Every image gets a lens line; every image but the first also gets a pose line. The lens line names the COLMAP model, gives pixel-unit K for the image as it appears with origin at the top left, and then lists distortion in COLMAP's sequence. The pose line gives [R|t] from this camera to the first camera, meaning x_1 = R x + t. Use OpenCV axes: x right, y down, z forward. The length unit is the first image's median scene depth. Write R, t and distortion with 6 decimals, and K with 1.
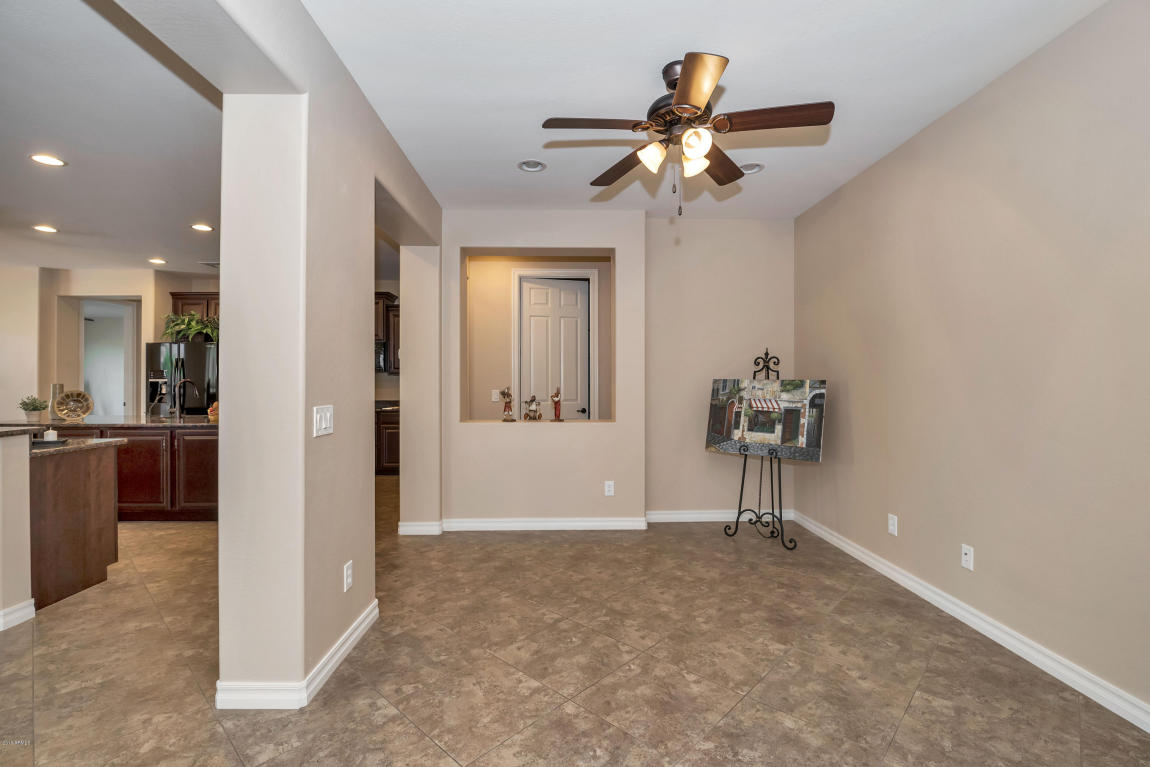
lens RADIAL K [[503.6, 0, 566.7], [0, 503.6, 383.1], [0, 0, 1]] dist [-0.010991, -0.005431]
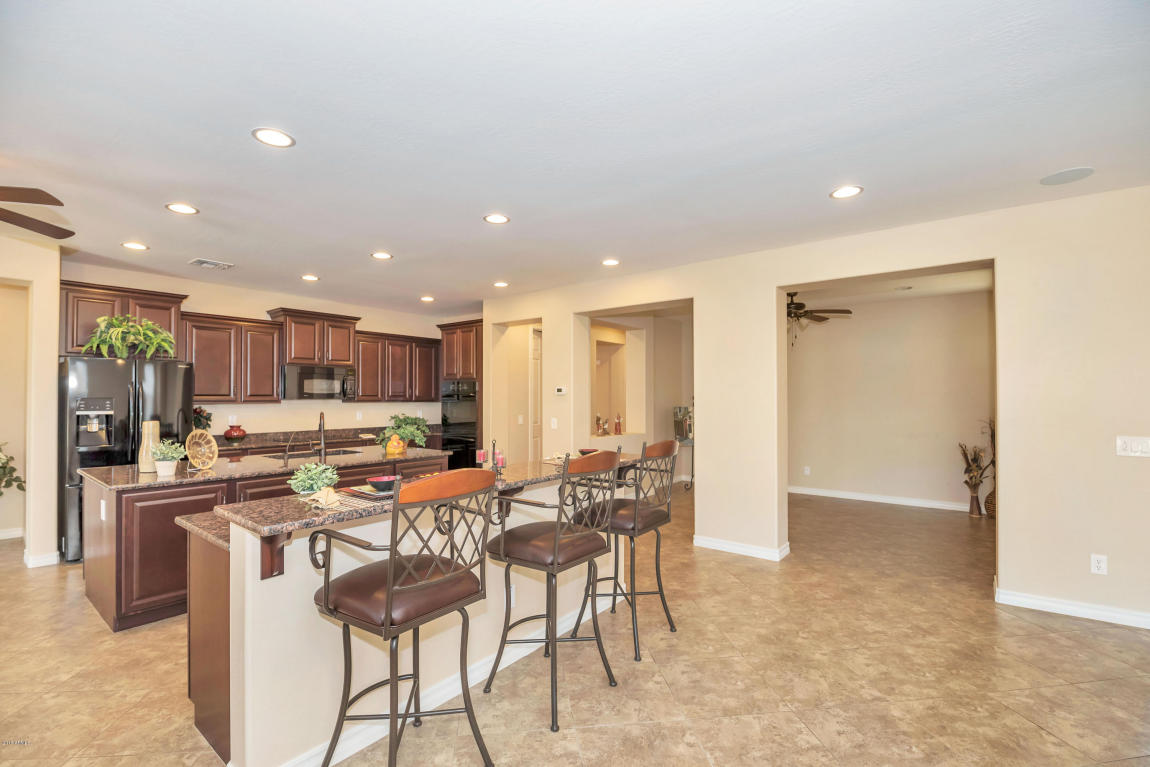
lens RADIAL K [[503.6, 0, 557.8], [0, 503.6, 393.2], [0, 0, 1]] dist [-0.010991, -0.005431]
pose [[0.657779, 0.009954, 0.753145, -1.462948], [0.003422, 0.999863, -0.016203, -0.030272], [-0.753203, 0.013235, 0.657654, 0.122571]]
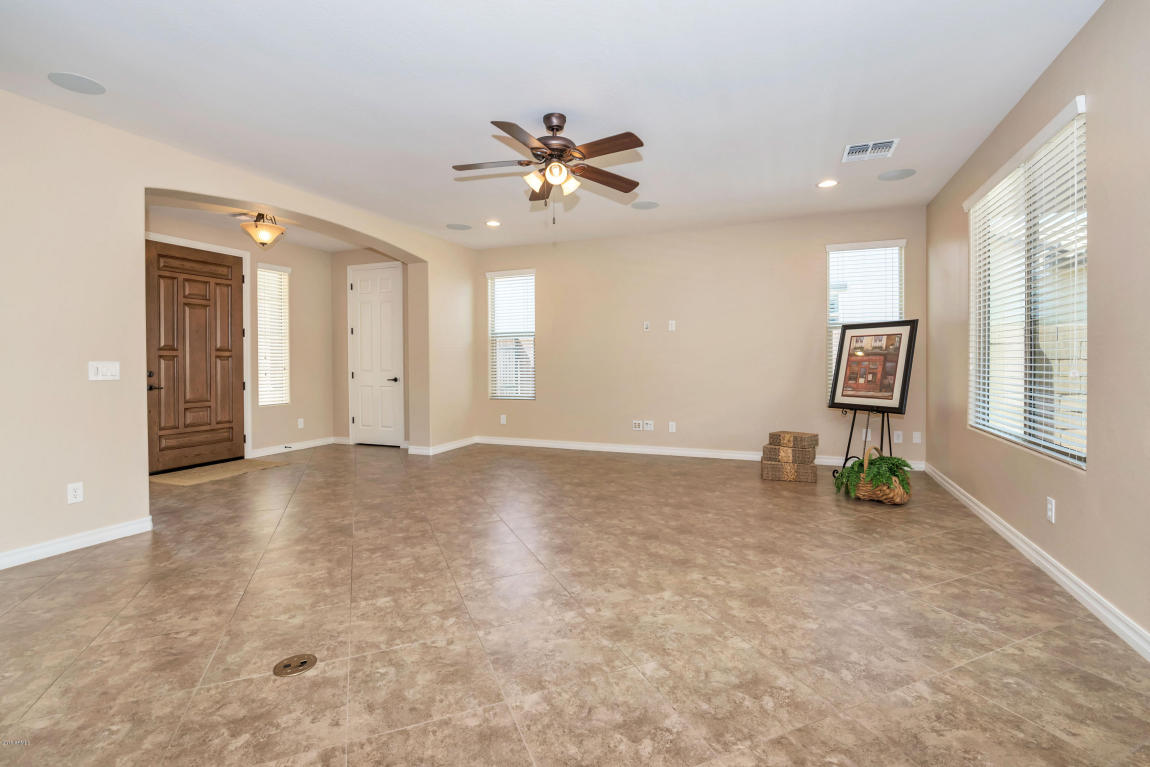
lens RADIAL K [[522.2, 0, 582.6], [0, 522.2, 365.0], [0, 0, 1]] dist [-0.012140, -0.001996]
pose [[-0.914795, 0.006716, 0.403863, -1.357630], [0.013190, 0.999825, 0.013249, 0.030647], [-0.403704, 0.017447, -0.914723, 0.388921]]
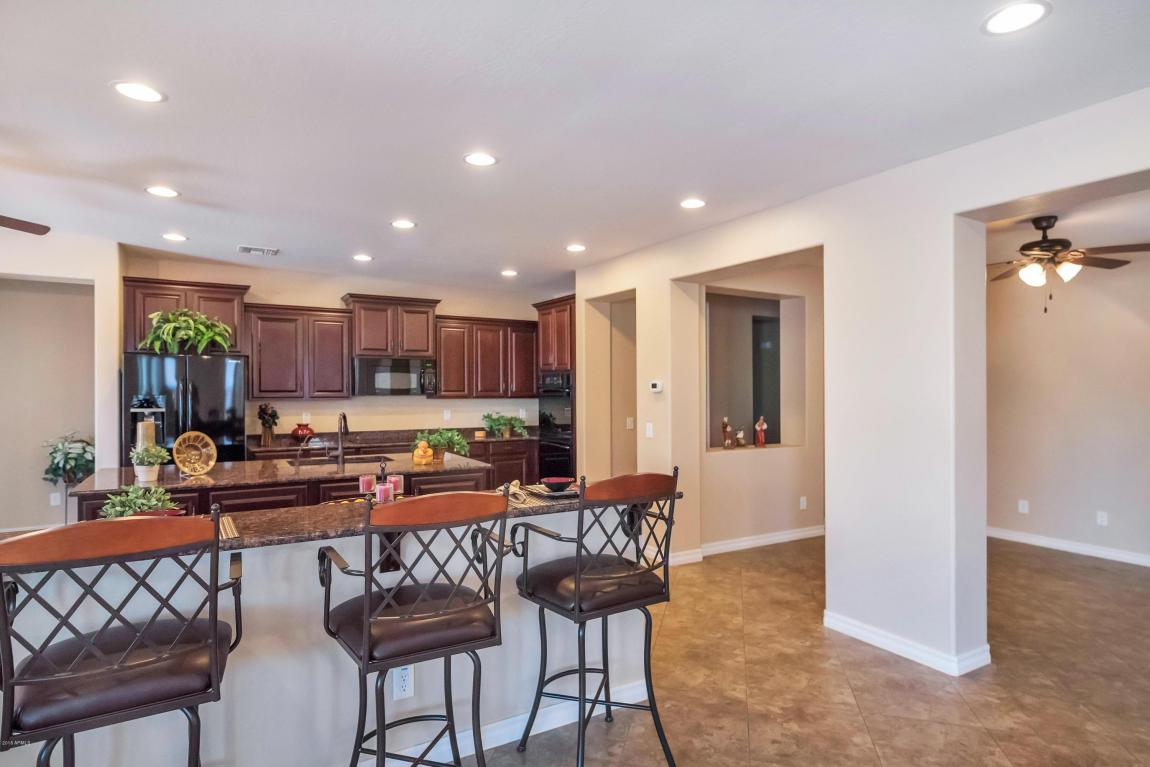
lens RADIAL K [[608.7, 0, 563.4], [0, 608.7, 383.3], [0, 0, 1]] dist [-0.002006, 0.004590]
pose [[0.880963, 0.008456, 0.473110, -1.144611], [-0.000783, 0.999865, -0.016413, -0.045871], [-0.473185, 0.014089, 0.880851, 0.025889]]
